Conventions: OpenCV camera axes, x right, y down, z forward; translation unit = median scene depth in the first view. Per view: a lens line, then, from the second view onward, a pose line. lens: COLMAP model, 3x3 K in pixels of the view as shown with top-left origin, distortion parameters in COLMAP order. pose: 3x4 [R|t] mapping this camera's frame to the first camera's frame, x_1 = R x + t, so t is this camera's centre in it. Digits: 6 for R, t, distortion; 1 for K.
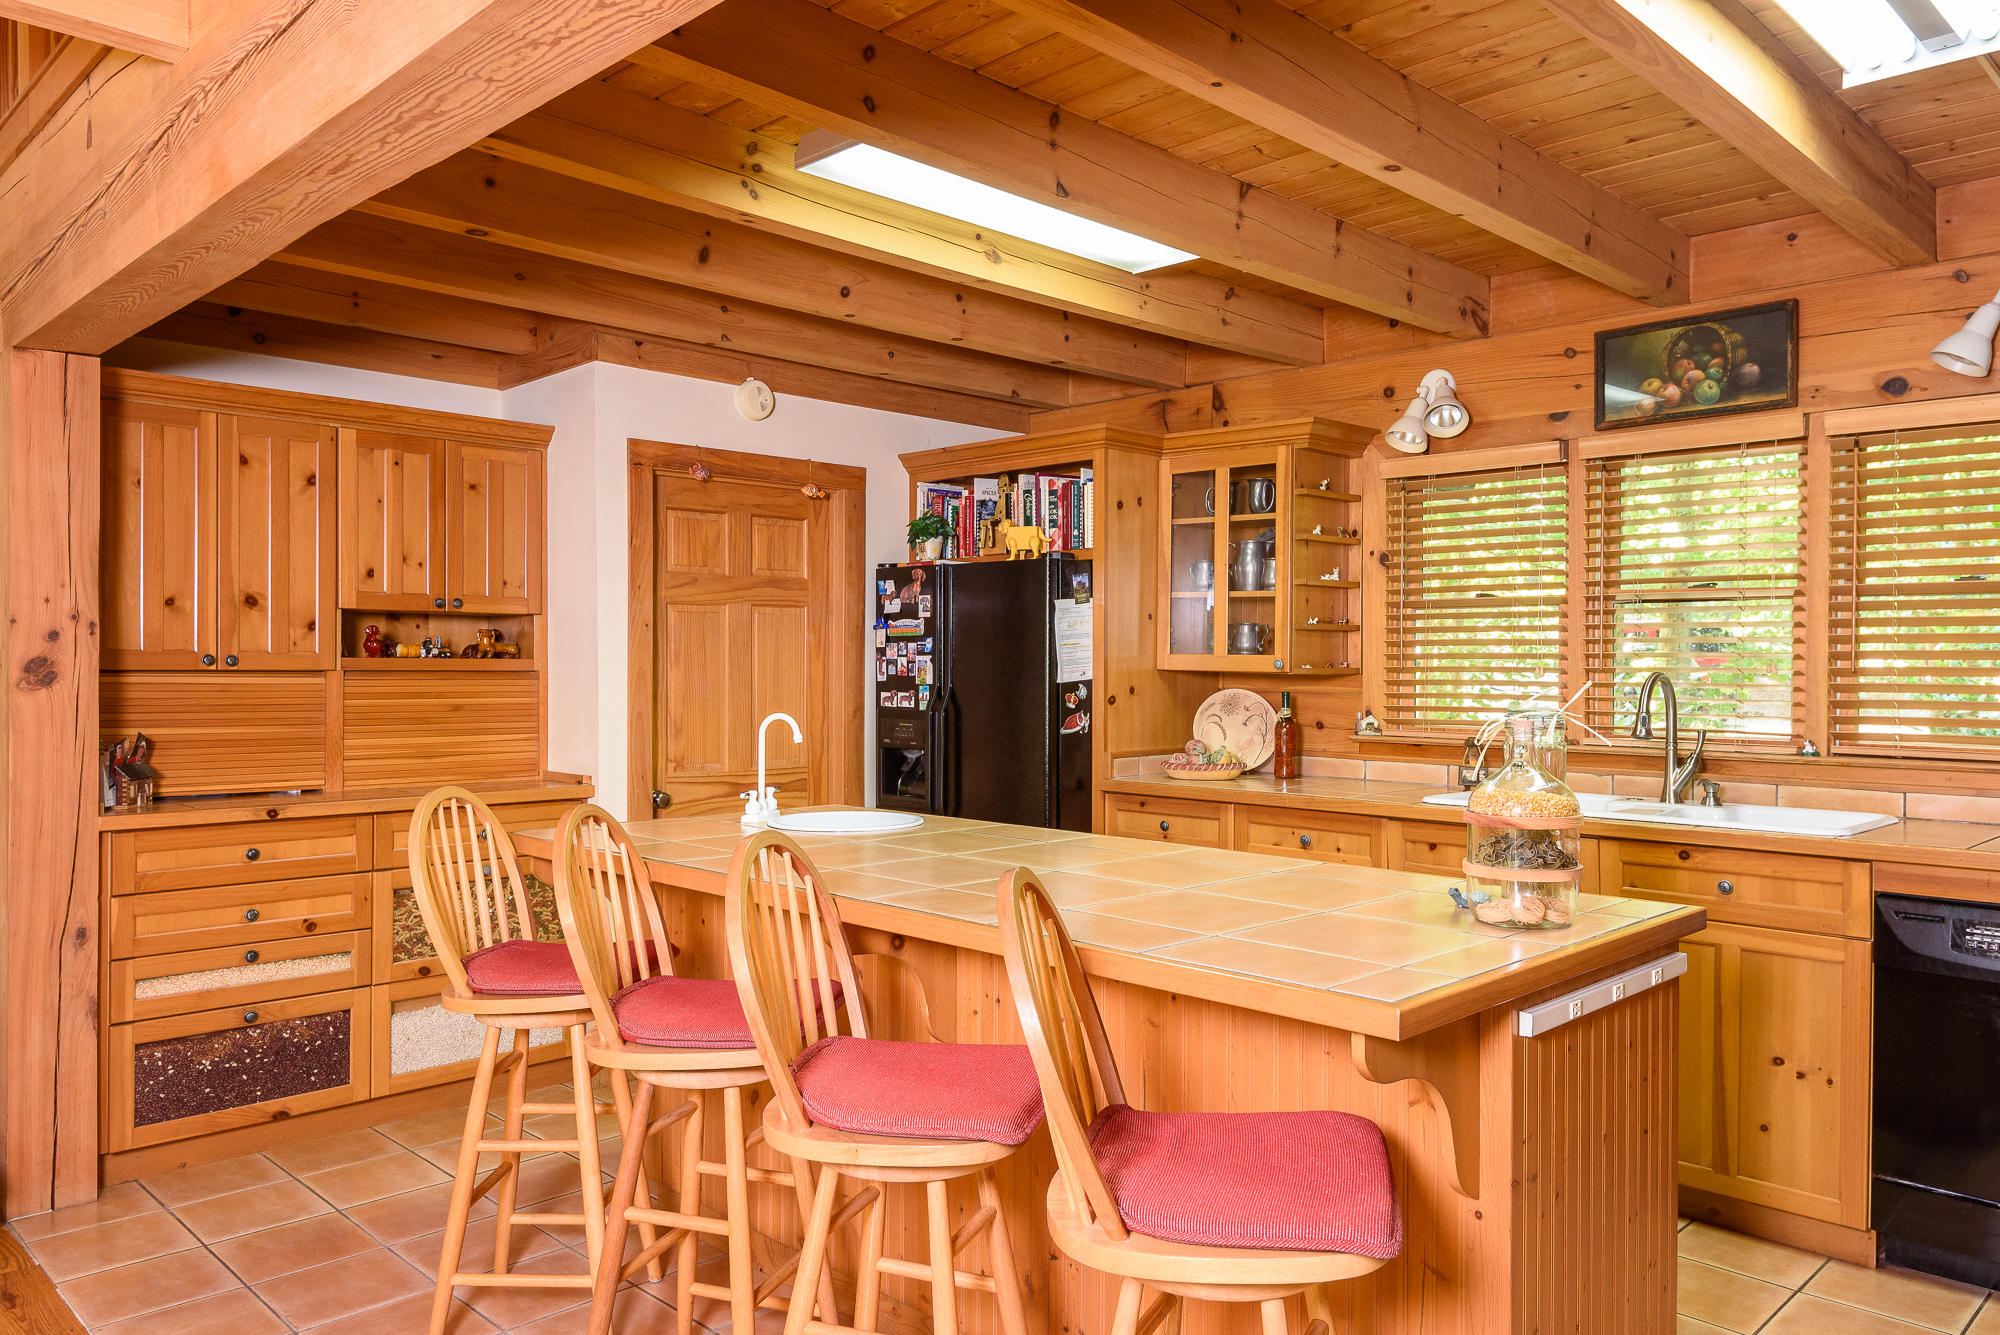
lens RADIAL K [[1430.0, 0, 1003.8], [0, 1430.0, 679.7], [0, 0, 1]] dist [0.038988, -0.014756]
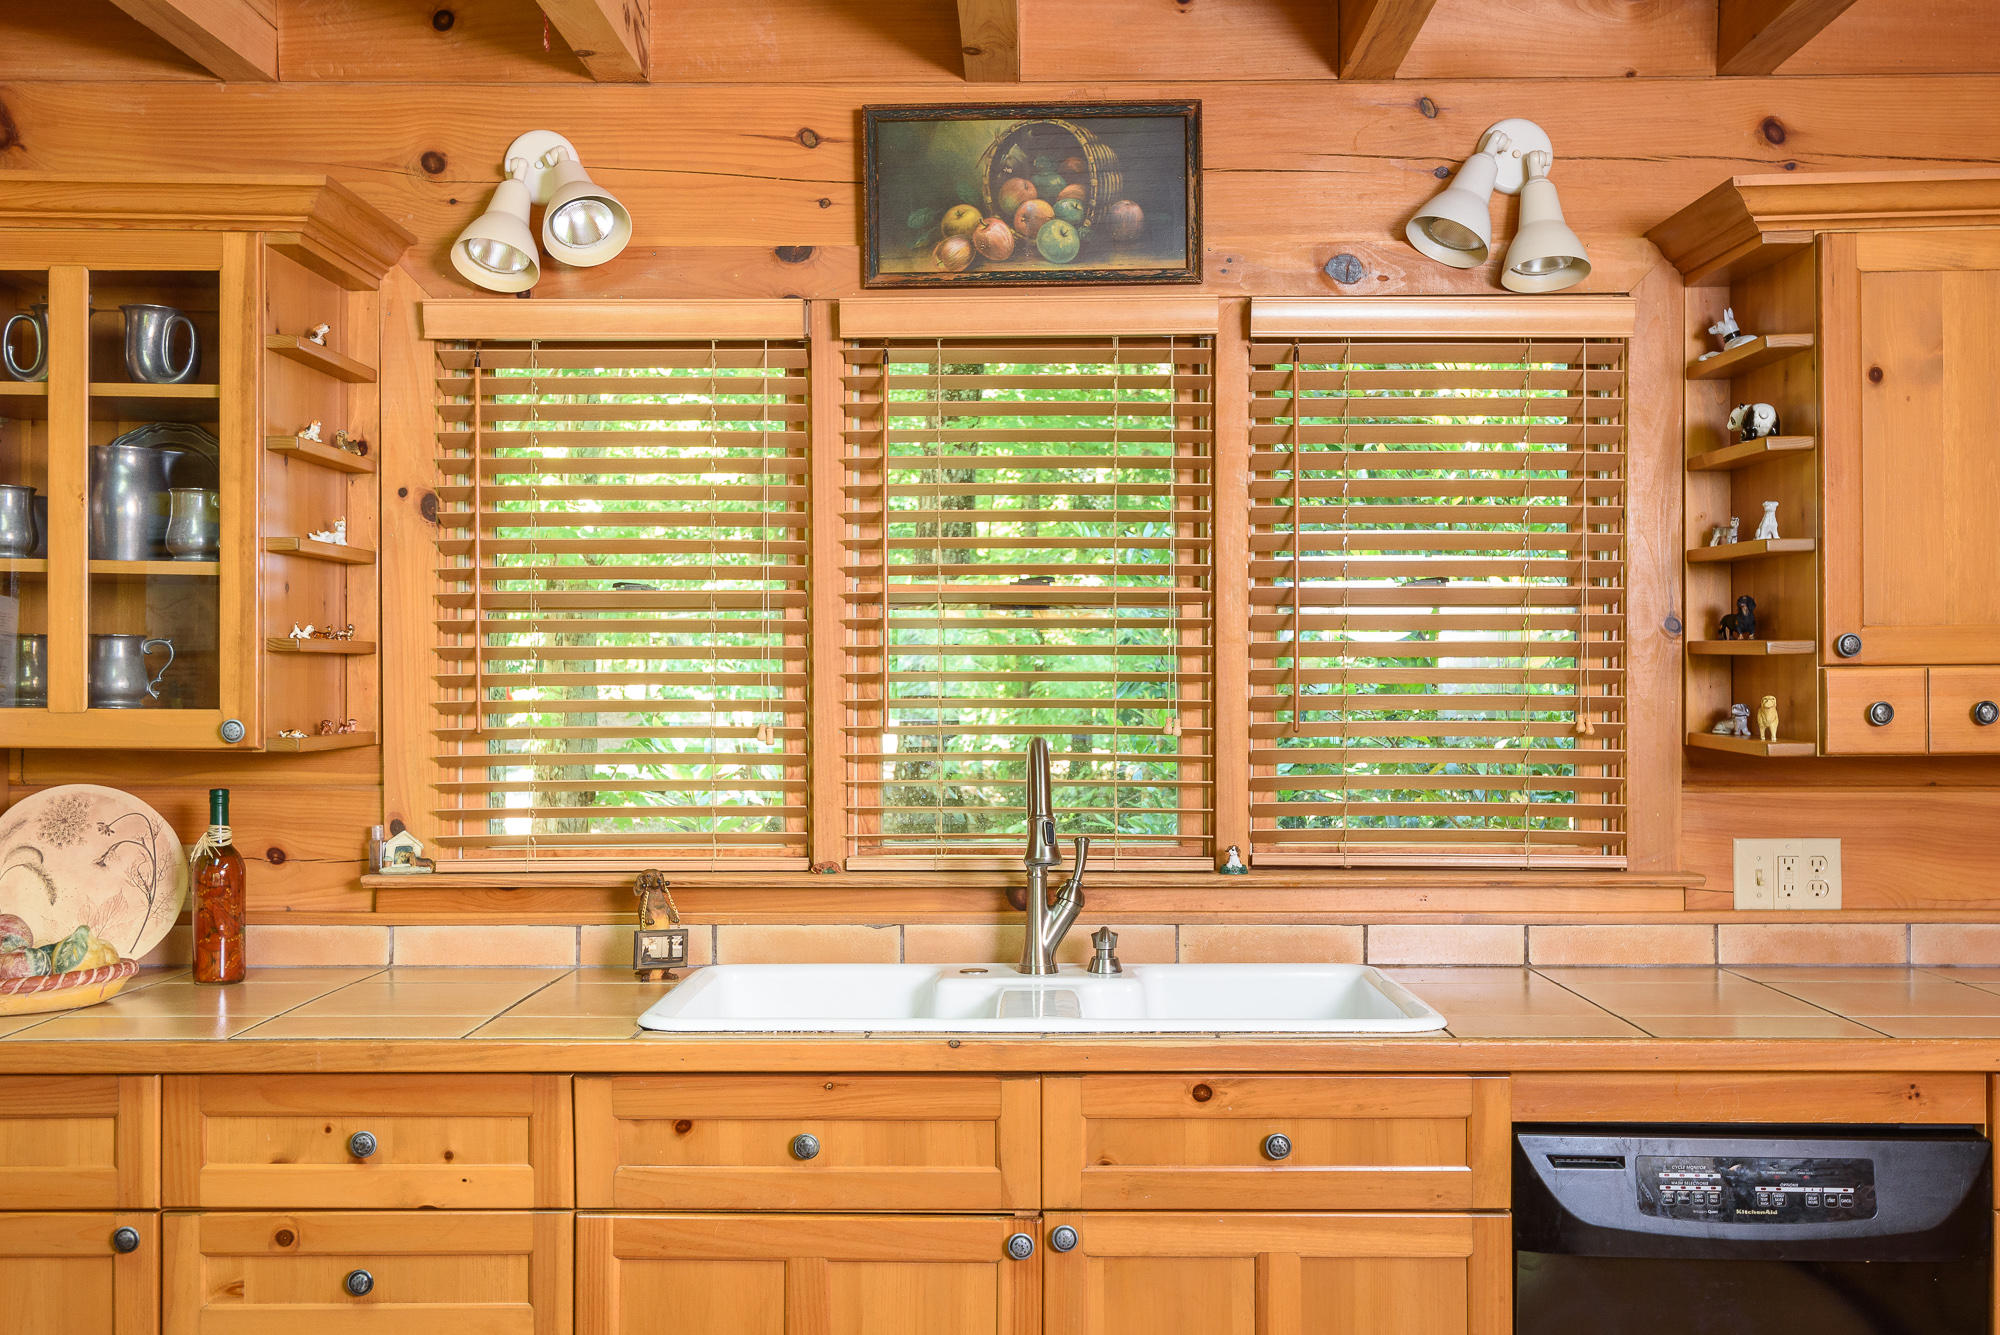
lens RADIAL K [[1929.1, 0, 999.4], [0, 1929.1, 677.8], [0, 0, 1]] dist [0.024610, 0.000000]
pose [[0.717031, -0.003369, 0.697033, -0.054761], [0.014617, 0.999841, -0.010204, -0.017950], [-0.696888, 0.017505, 0.716967, 0.428583]]
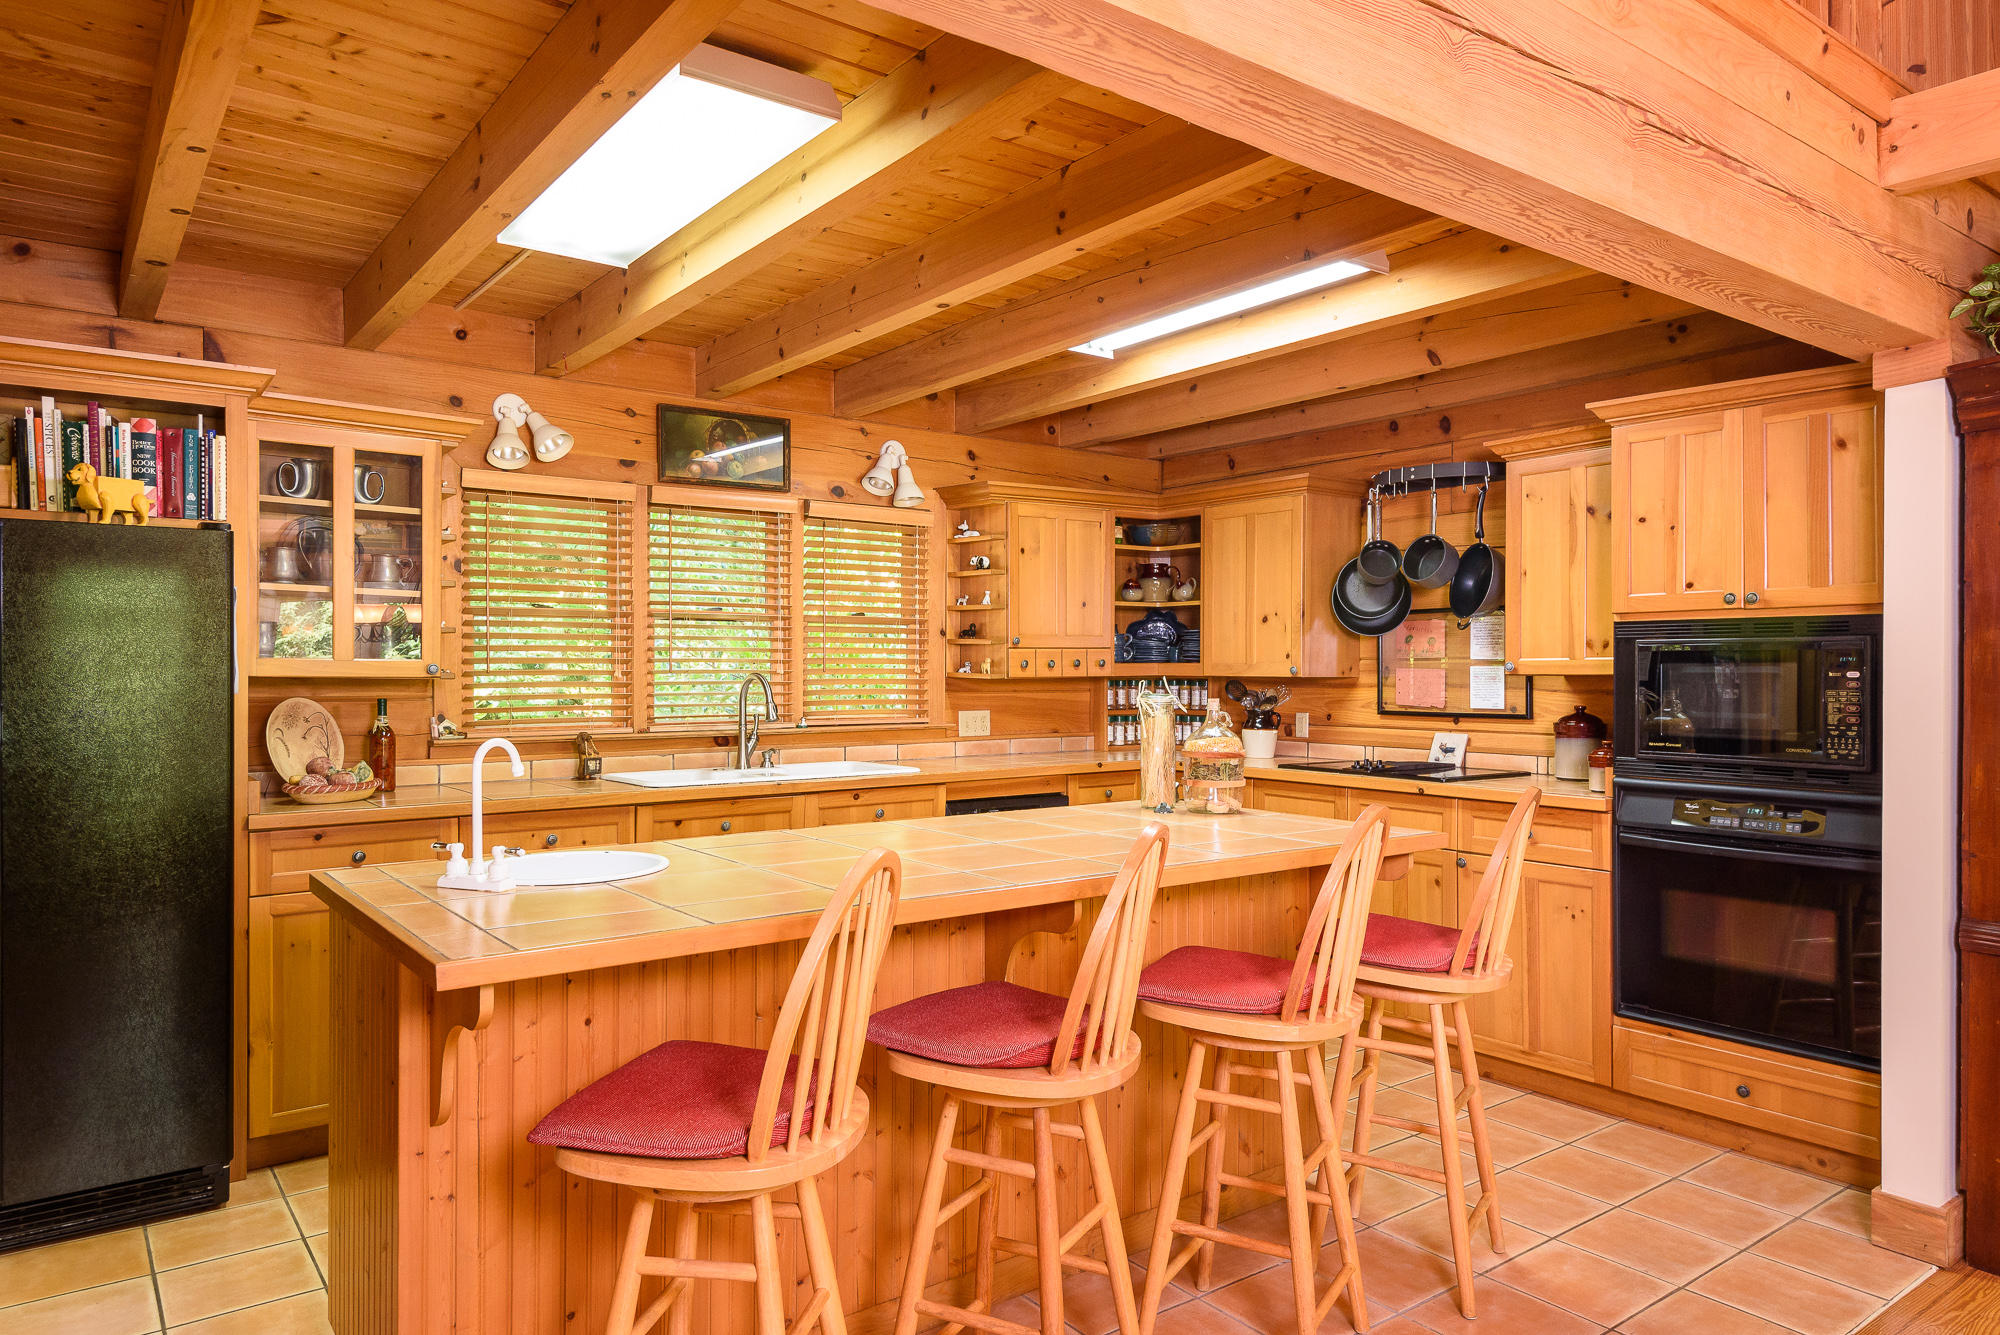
lens RADIAL K [[1301.2, 0, 1001.8], [0, 1301.2, 678.9], [0, 0, 1]] dist [0.044630, 0.000813]
pose [[0.133862, -0.011787, 0.990930, -0.646922], [0.015091, 0.999838, 0.009855, -0.007310], [-0.990885, 0.013635, 0.134018, 0.528259]]
